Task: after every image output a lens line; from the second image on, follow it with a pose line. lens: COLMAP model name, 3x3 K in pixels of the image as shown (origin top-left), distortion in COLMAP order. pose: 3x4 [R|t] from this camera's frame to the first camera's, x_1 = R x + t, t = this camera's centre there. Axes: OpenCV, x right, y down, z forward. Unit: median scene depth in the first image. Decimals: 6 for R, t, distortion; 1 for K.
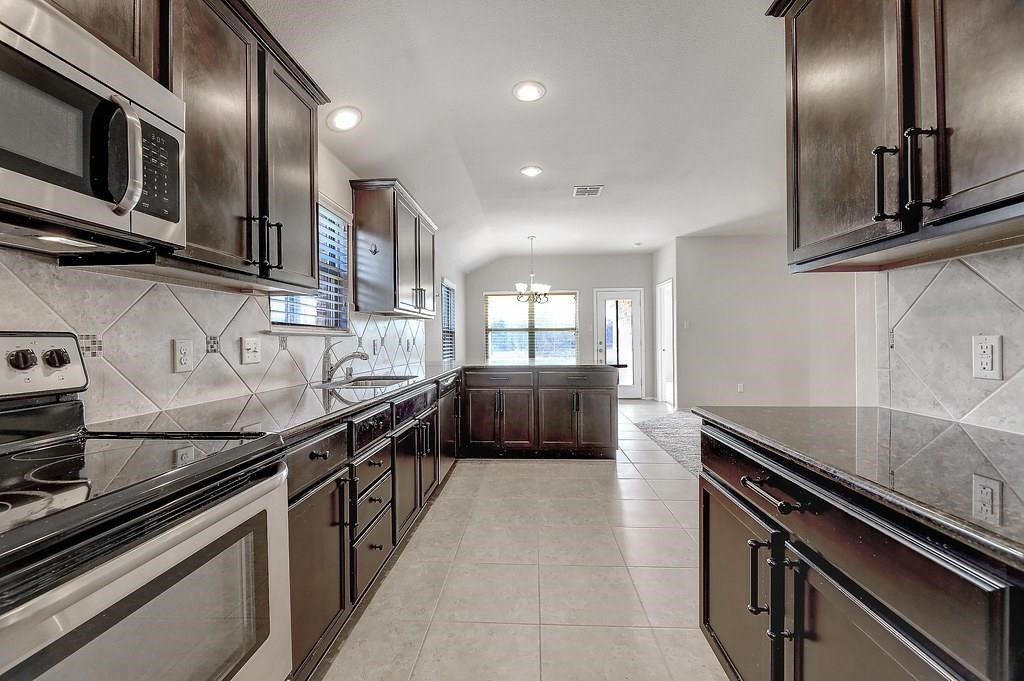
lens RADIAL K [[419.1, 0, 516.3], [0, 419.1, 341.0], [0, 0, 1]] dist [0.001975, 0.000065]
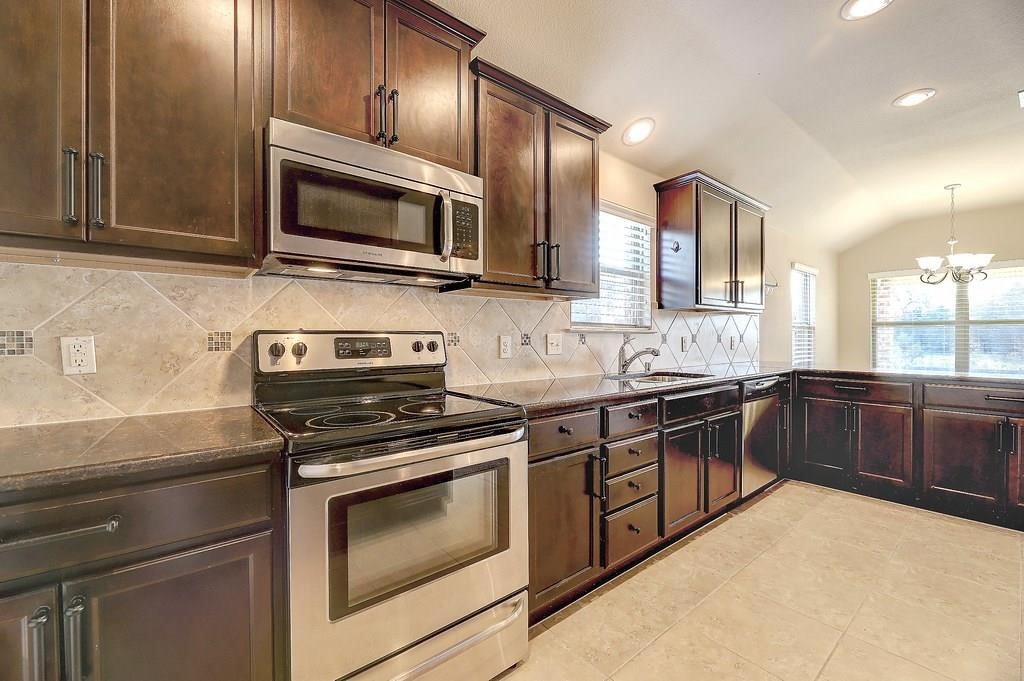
lens RADIAL K [[419.1, 0, 506.5], [0, 419.1, 340.8], [0, 0, 1]] dist [0.001975, 0.000065]
pose [[0.663995, 0.012666, -0.747630, 0.235976], [-0.006969, 0.999918, 0.010751, -0.001402], [0.747705, -0.001929, 0.664028, 0.037552]]
